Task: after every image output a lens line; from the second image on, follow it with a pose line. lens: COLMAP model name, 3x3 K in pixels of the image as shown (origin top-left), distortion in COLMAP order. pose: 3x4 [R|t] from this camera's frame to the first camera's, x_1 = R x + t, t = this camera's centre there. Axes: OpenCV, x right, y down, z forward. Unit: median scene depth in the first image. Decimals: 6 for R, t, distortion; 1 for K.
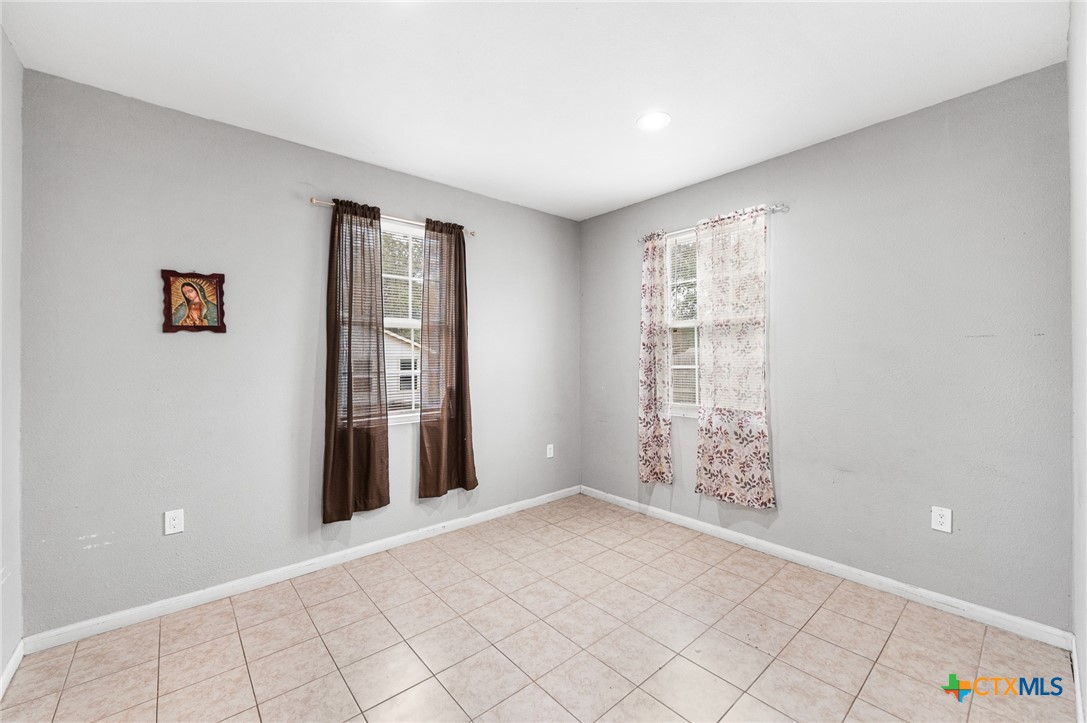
lens RADIAL K [[441.2, 0, 544.4], [0, 441.2, 356.4], [0, 0, 1]] dist [-0.003950, -0.000466]
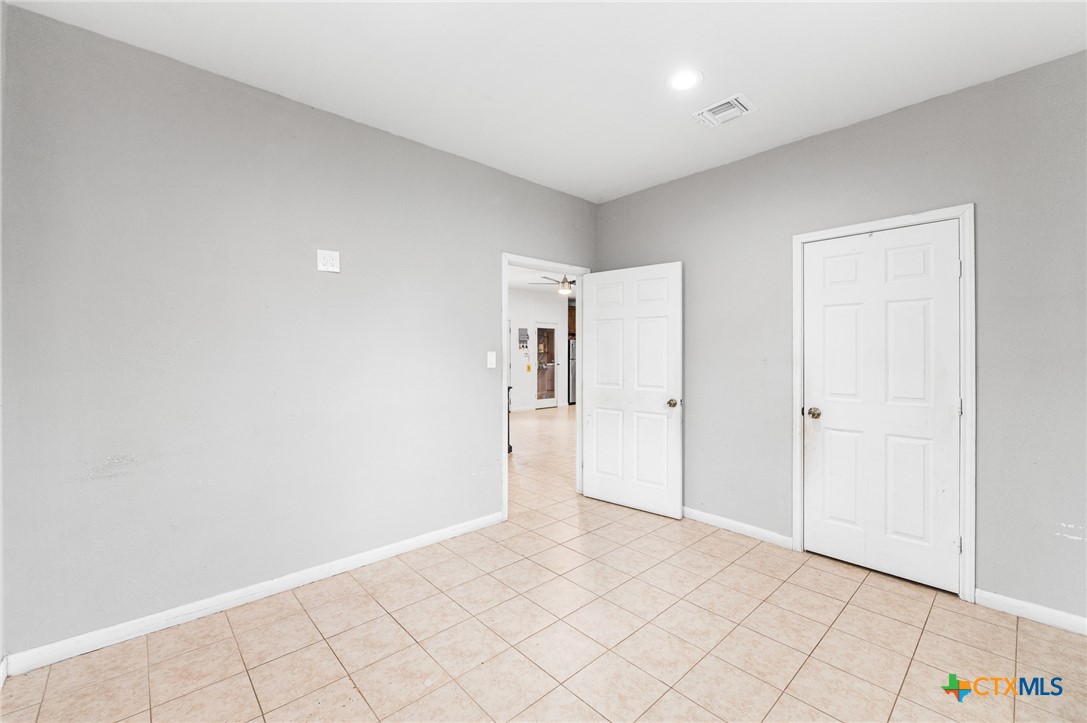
lens RADIAL K [[442.6, 0, 537.6], [0, 442.6, 352.6], [0, 0, 1]] dist [-0.004918, -0.000078]
pose [[-0.999915, 0.004679, -0.012167, 0.094893], [0.004702, 0.999987, -0.001801, 0.018791], [0.012158, -0.001858, -0.999924, 1.239545]]
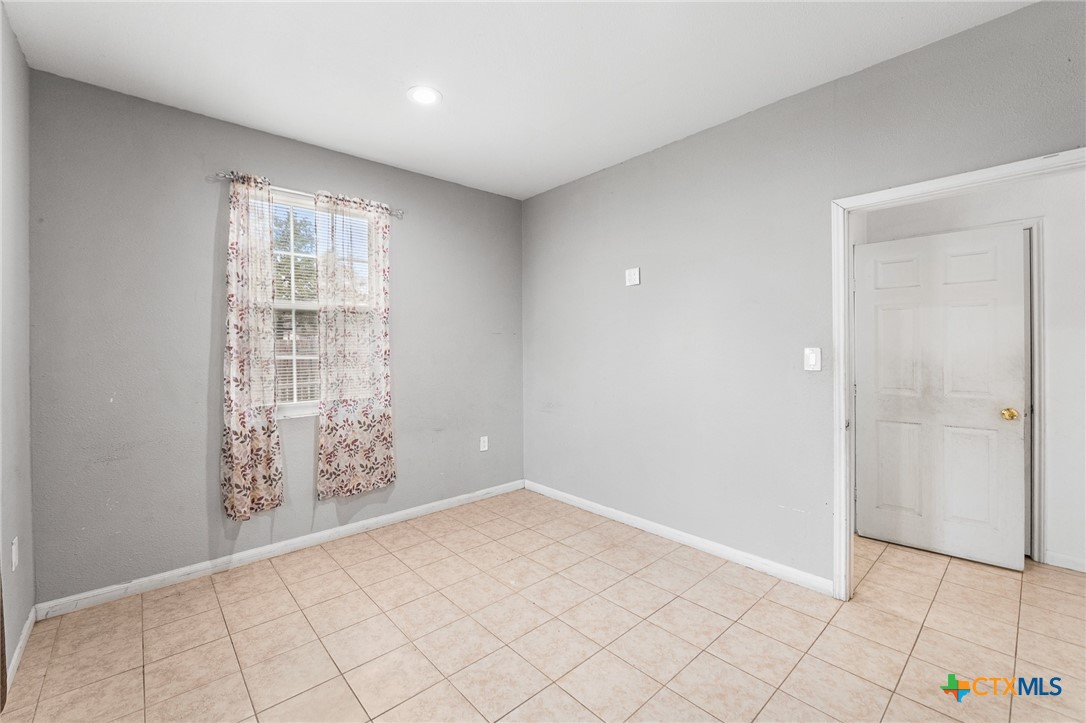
lens RADIAL K [[442.2, 0, 537.1], [0, 442.2, 352.6], [0, 0, 1]] dist [-0.004918, -0.000078]
pose [[-0.016447, -0.003804, 0.999858, -0.583042], [0.005762, 0.999976, 0.003899, 0.016960], [-0.999848, 0.005825, -0.016424, 0.633138]]
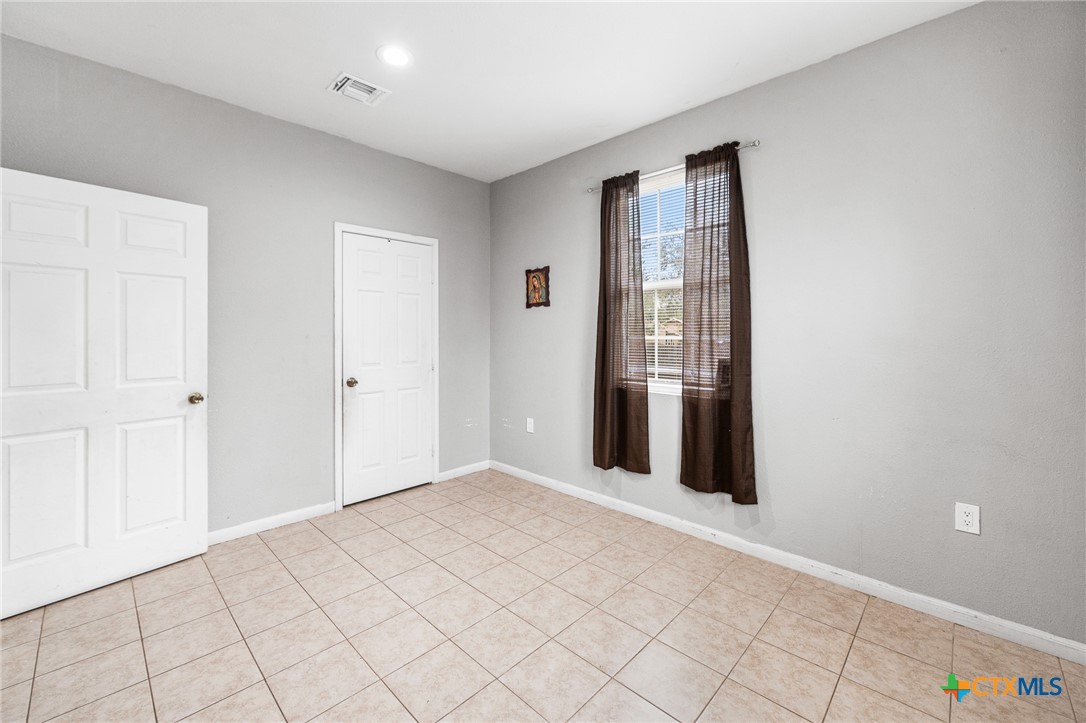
lens RADIAL K [[446.6, 0, 523.9], [0, 446.6, 332.6], [0, 0, 1]] dist [-0.006104, -0.000182]
pose [[0.056665, 0.004388, -0.998384, 0.600684], [0.000378, 0.999990, 0.004417, 0.021880], [0.998393, -0.000628, 0.056663, 0.672312]]
